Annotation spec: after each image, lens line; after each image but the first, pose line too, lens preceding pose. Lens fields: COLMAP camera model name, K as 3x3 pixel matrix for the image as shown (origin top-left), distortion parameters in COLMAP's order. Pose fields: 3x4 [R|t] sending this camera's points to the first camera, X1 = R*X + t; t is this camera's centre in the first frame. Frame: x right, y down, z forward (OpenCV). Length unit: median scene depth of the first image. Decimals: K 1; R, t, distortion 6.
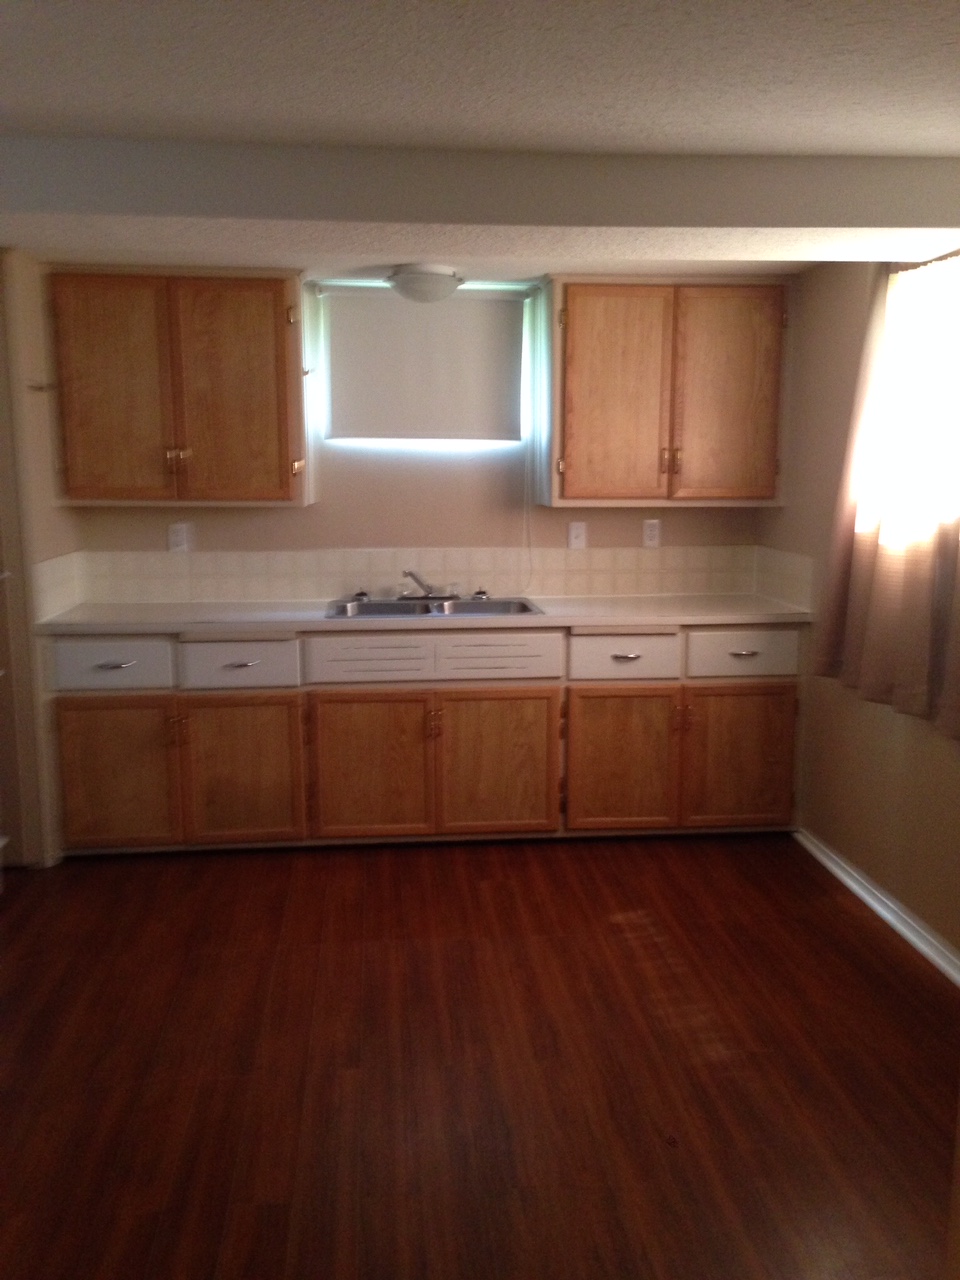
lens RADIAL K [[1171.8, 0, 480.0], [0, 1171.8, 640.0], [0, 0, 1]] dist [0.077437, 0.001913]
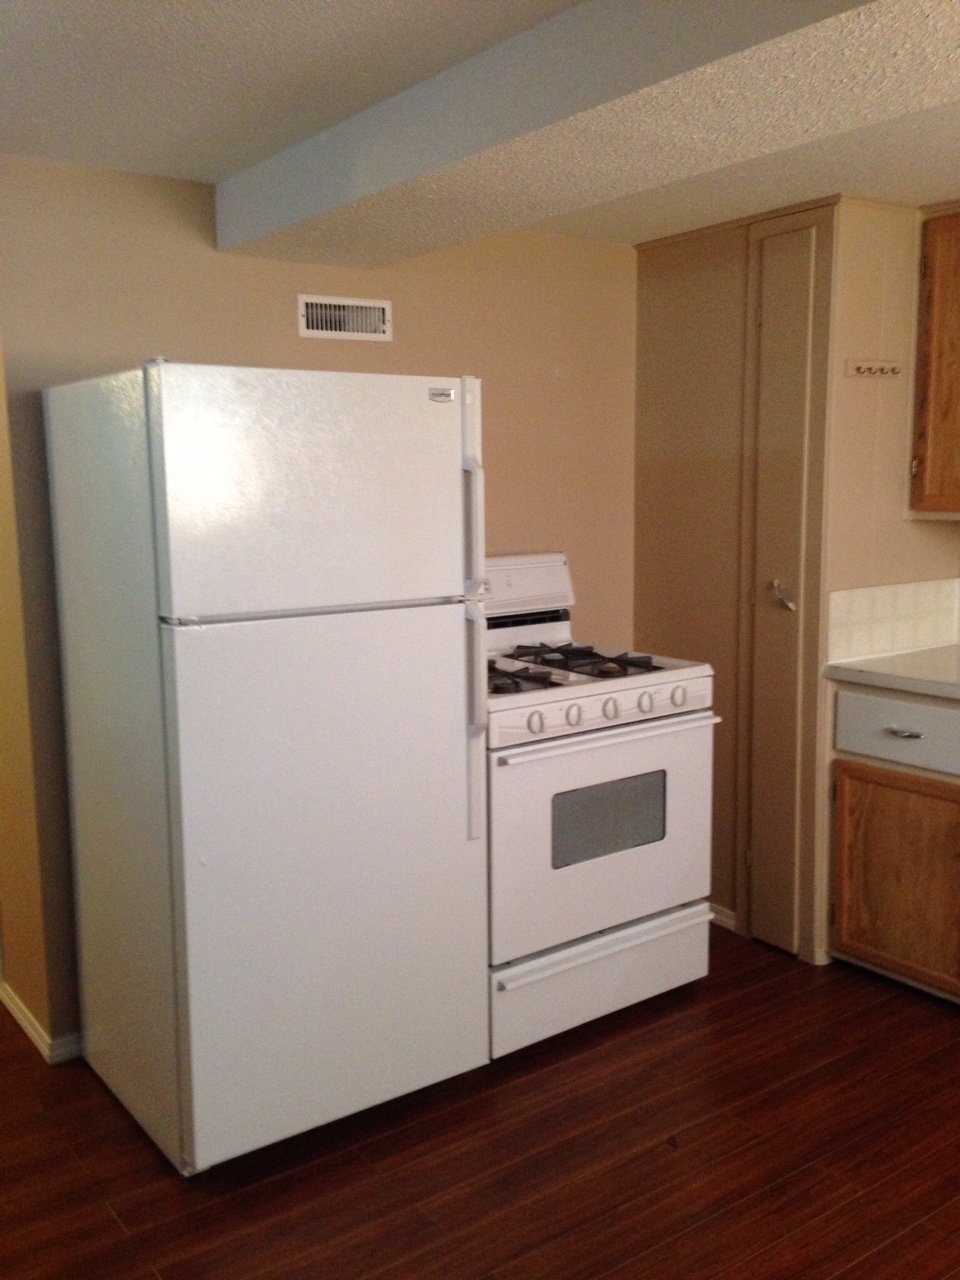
lens RADIAL K [[1171.8, 0, 480.0], [0, 1171.8, 640.0], [0, 0, 1]] dist [0.077437, 0.001913]
pose [[0.512723, 0.114330, -0.850908, 0.176529], [-0.121901, 0.990747, 0.059666, -0.047227], [0.849856, 0.073134, 0.521916, 0.360694]]
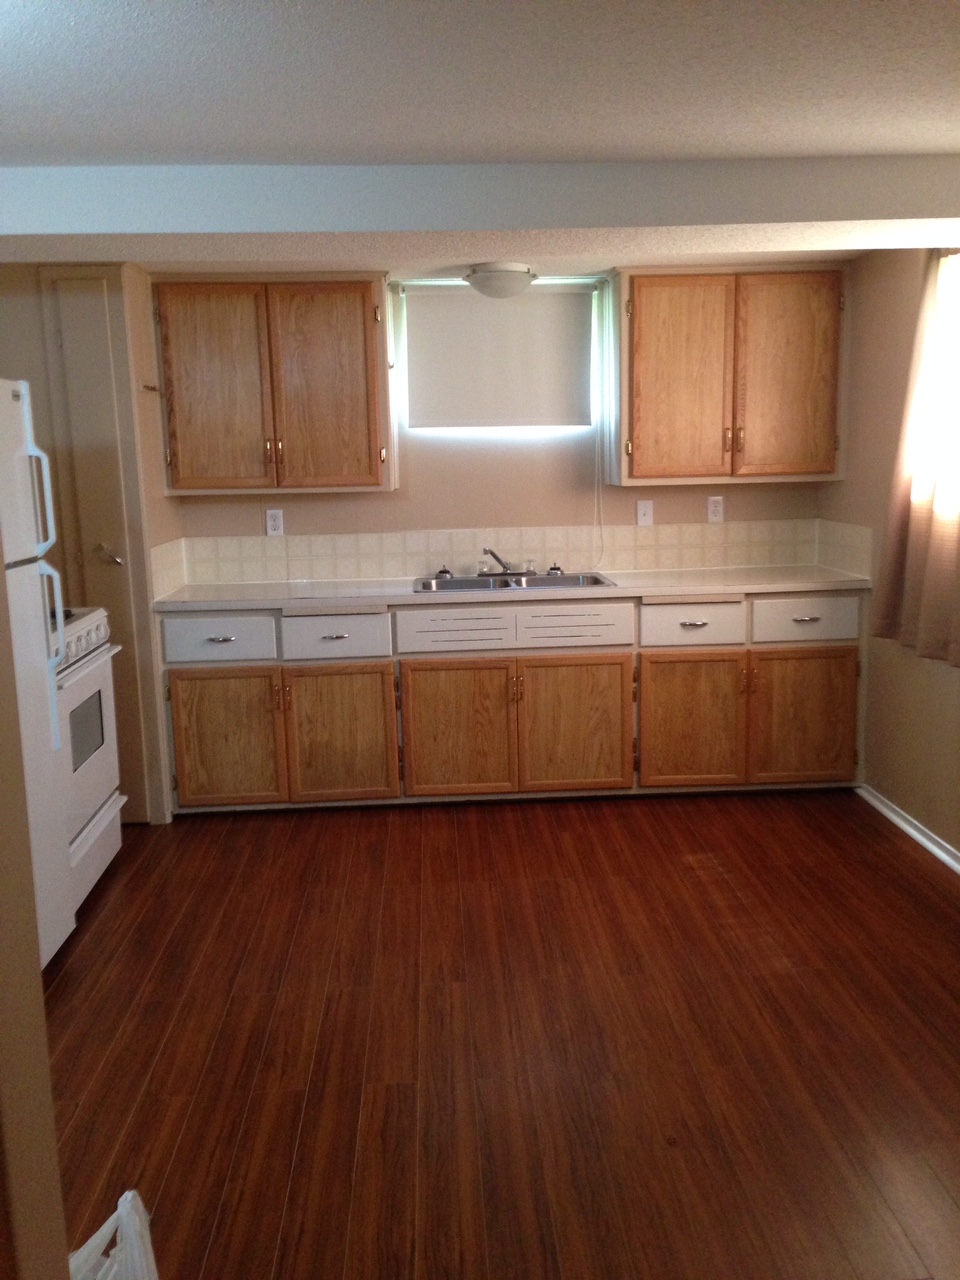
lens RADIAL K [[1171.8, 0, 480.0], [0, 1171.8, 640.0], [0, 0, 1]] dist [0.077437, 0.001913]
pose [[0.998659, -0.015710, -0.049320, -0.017197], [0.015932, 0.999865, 0.004124, 0.020862], [0.049249, -0.004905, 0.998774, -0.076592]]
